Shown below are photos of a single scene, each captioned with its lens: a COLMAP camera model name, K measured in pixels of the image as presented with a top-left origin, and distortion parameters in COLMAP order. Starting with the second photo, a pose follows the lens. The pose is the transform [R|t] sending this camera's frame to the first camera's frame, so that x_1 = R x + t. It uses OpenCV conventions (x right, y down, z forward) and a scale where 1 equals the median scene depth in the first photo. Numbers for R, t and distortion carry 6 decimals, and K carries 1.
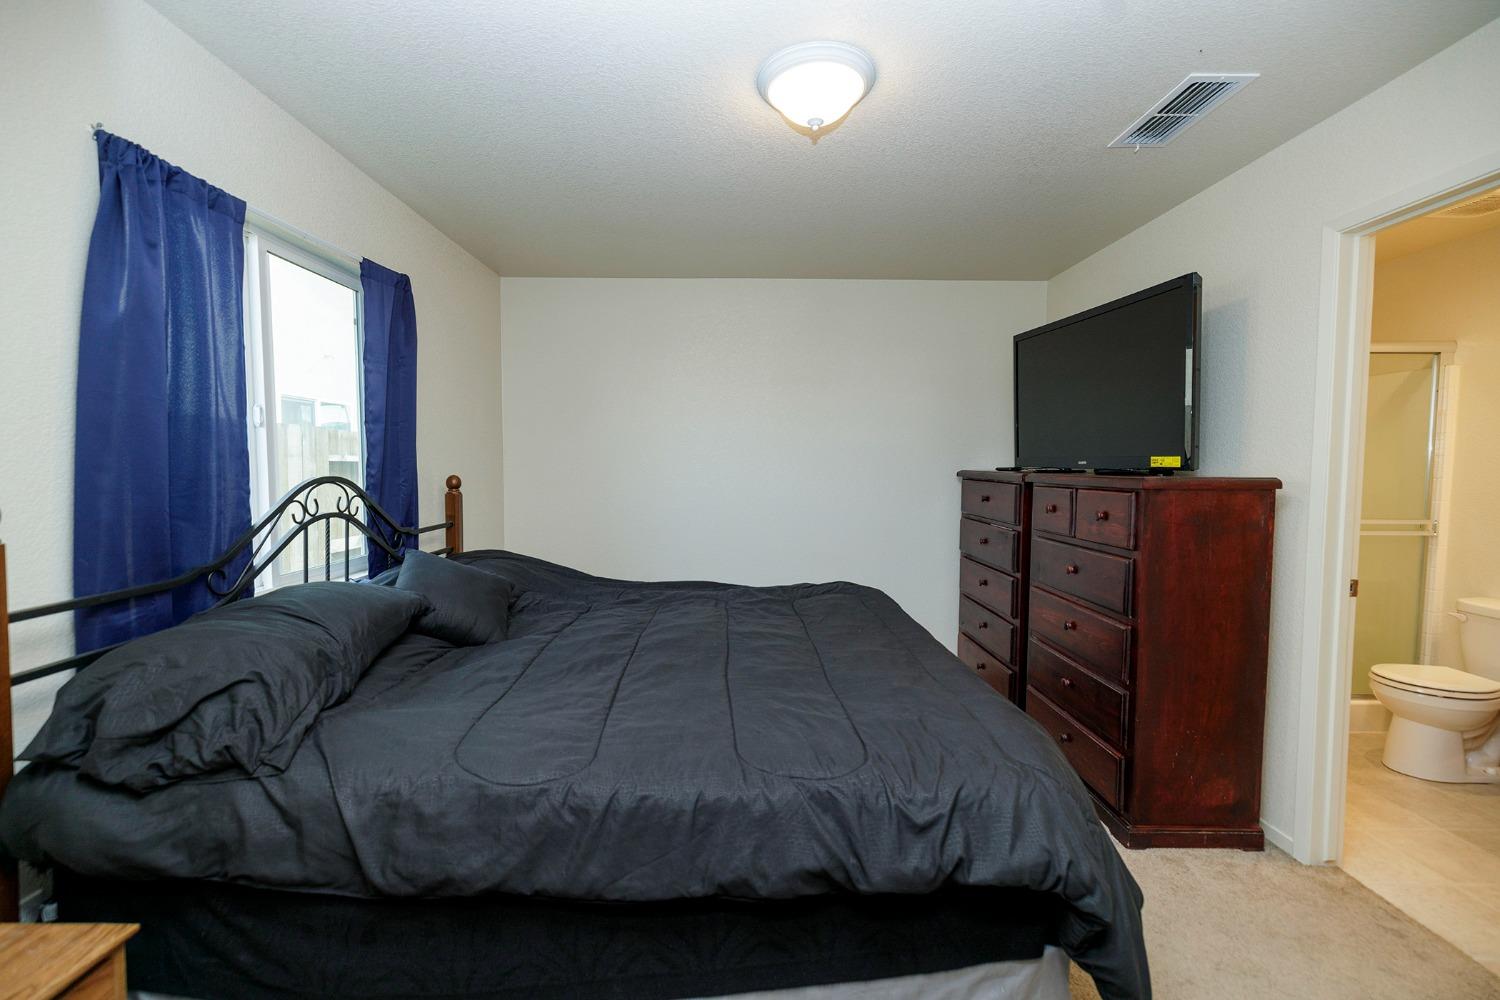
lens RADIAL K [[625.5, 0, 746.9], [0, 625.5, 489.5], [0, 0, 1]] dist [-0.002437, -0.000234]
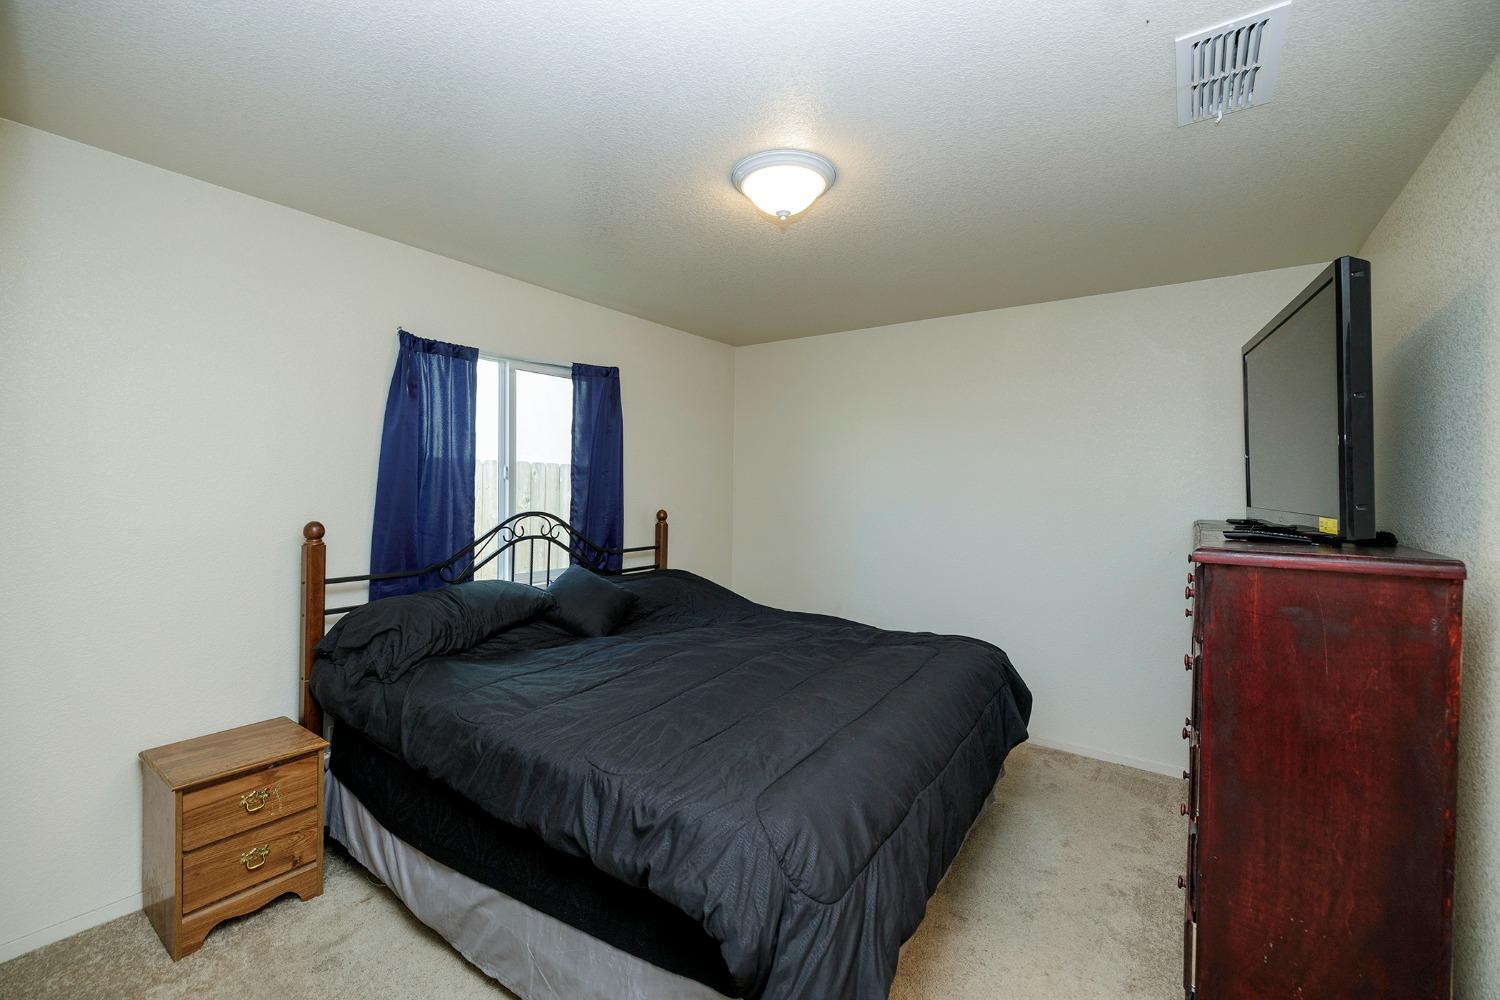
lens RADIAL K [[625.5, 0, 750.1], [0, 625.5, 493.4], [0, 0, 1]] dist [-0.002437, -0.000234]
pose [[0.807382, 0.012861, -0.589889, 0.681526], [-0.033726, 0.999134, -0.024376, -0.047603], [0.589065, 0.039575, 0.807116, 0.084306]]
